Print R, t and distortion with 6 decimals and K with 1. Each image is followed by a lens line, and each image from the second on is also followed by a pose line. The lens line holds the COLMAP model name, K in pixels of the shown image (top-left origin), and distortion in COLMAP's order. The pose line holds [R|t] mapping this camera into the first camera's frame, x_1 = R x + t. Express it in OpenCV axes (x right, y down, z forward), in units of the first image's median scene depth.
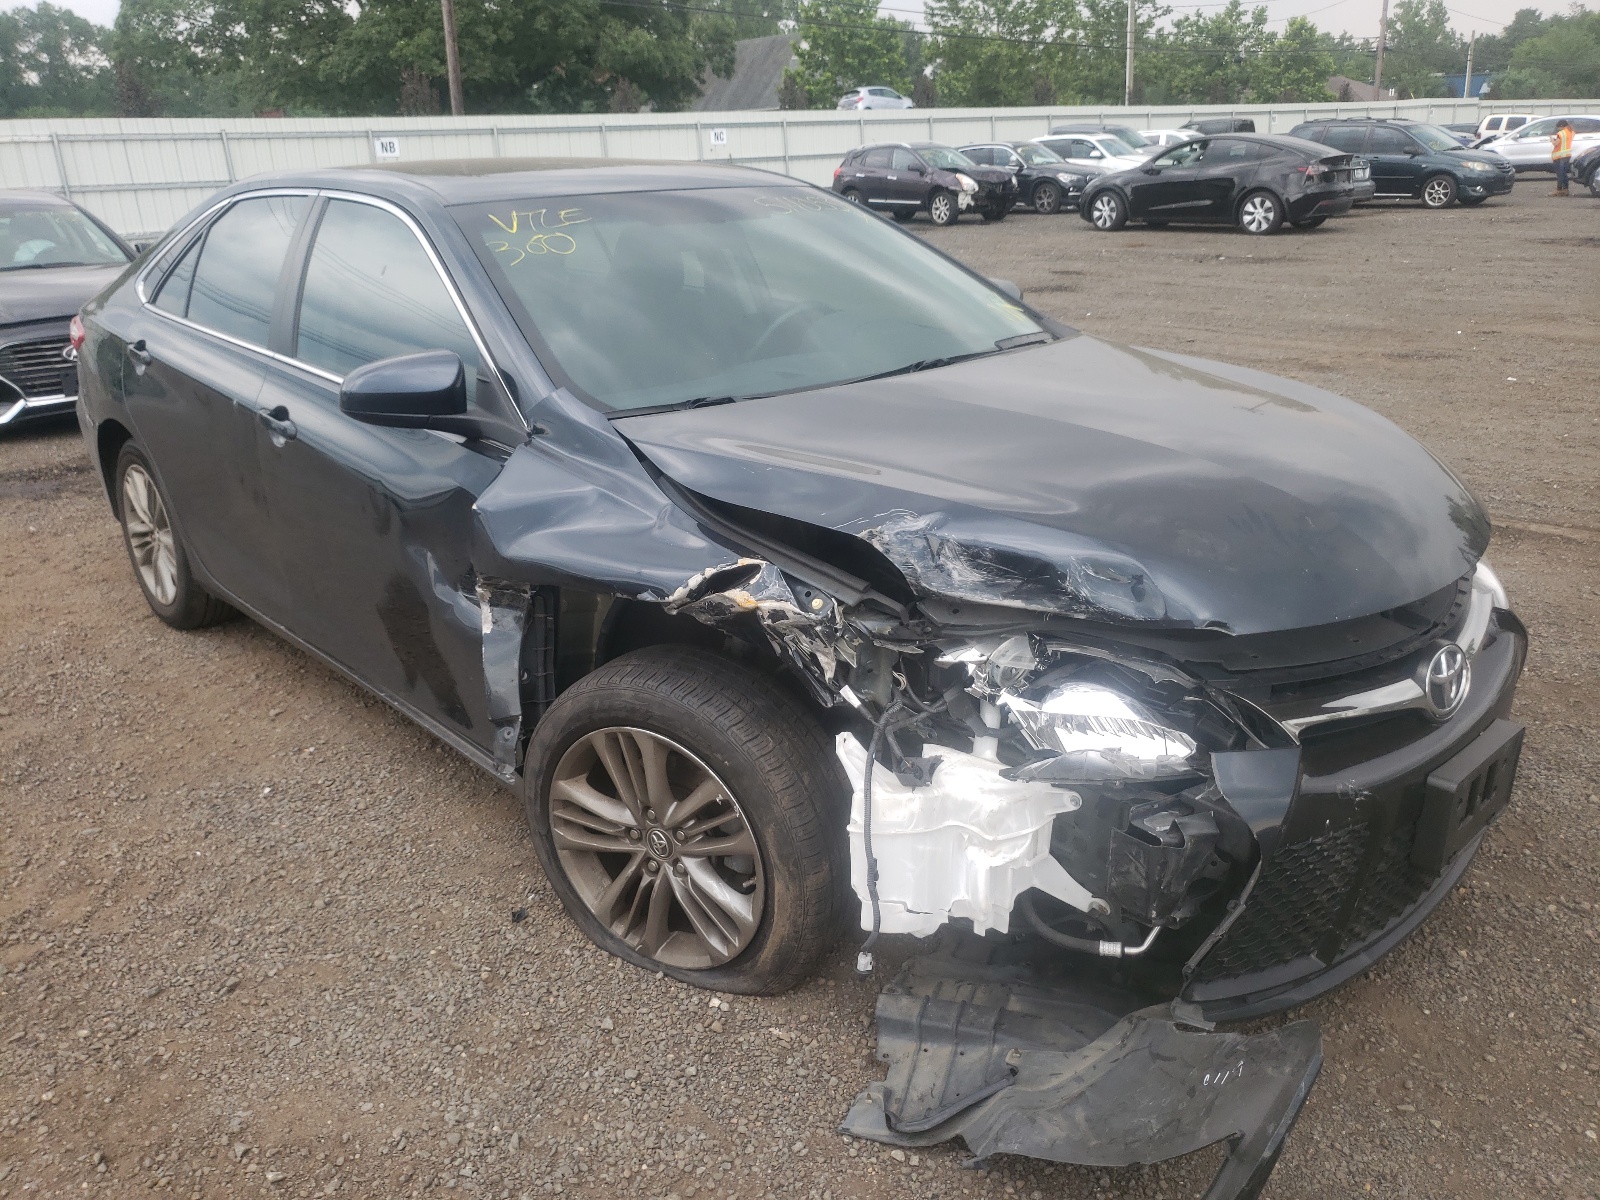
lens RADIAL K [[1230.1, 0, 800.0], [0, 1230.1, 600.0], [0, 0, 1]] dist [-0.001127, -0.000472]
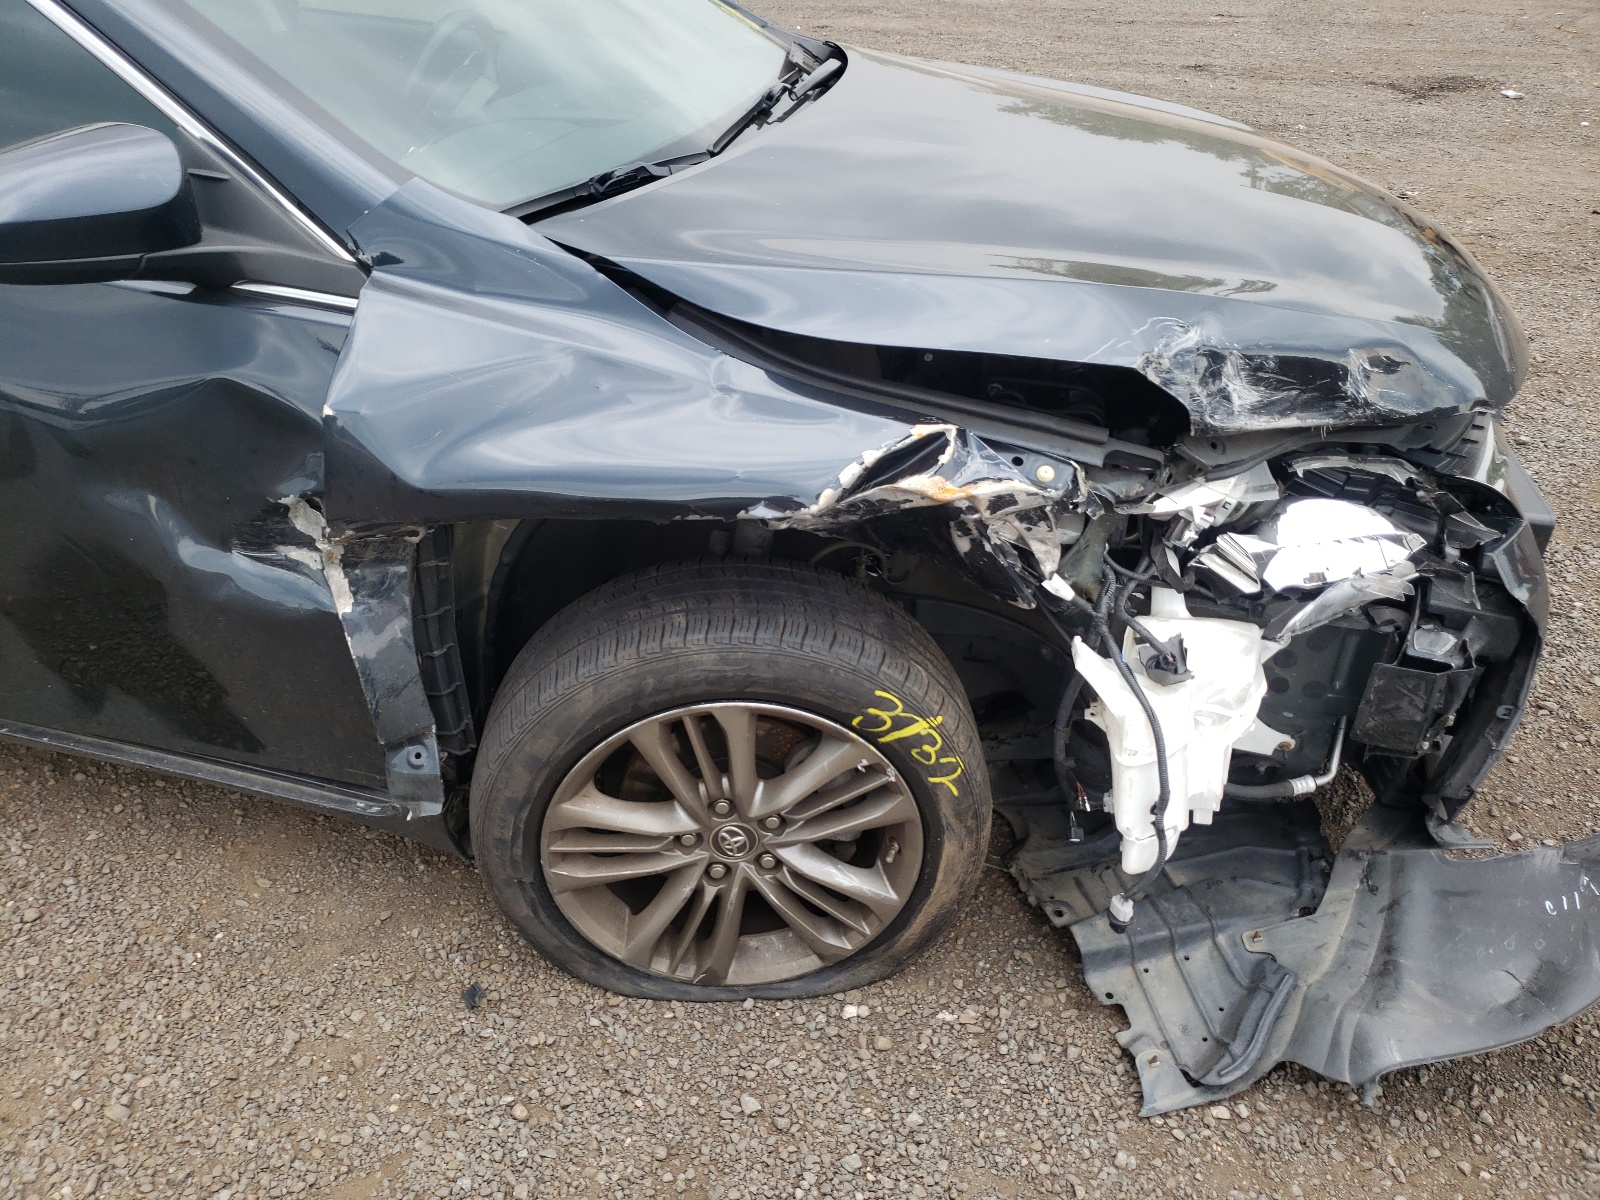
lens RADIAL K [[1174.2, 0, 800.5], [0, 1174.2, 573.2], [0, 0, 1]] dist [-0.002449, -0.002903]
pose [[0.843076, -0.249604, 0.476361, -0.392413], [0.153601, 0.960631, 0.231505, -0.106639], [-0.515392, -0.122007, 0.848225, 0.466403]]
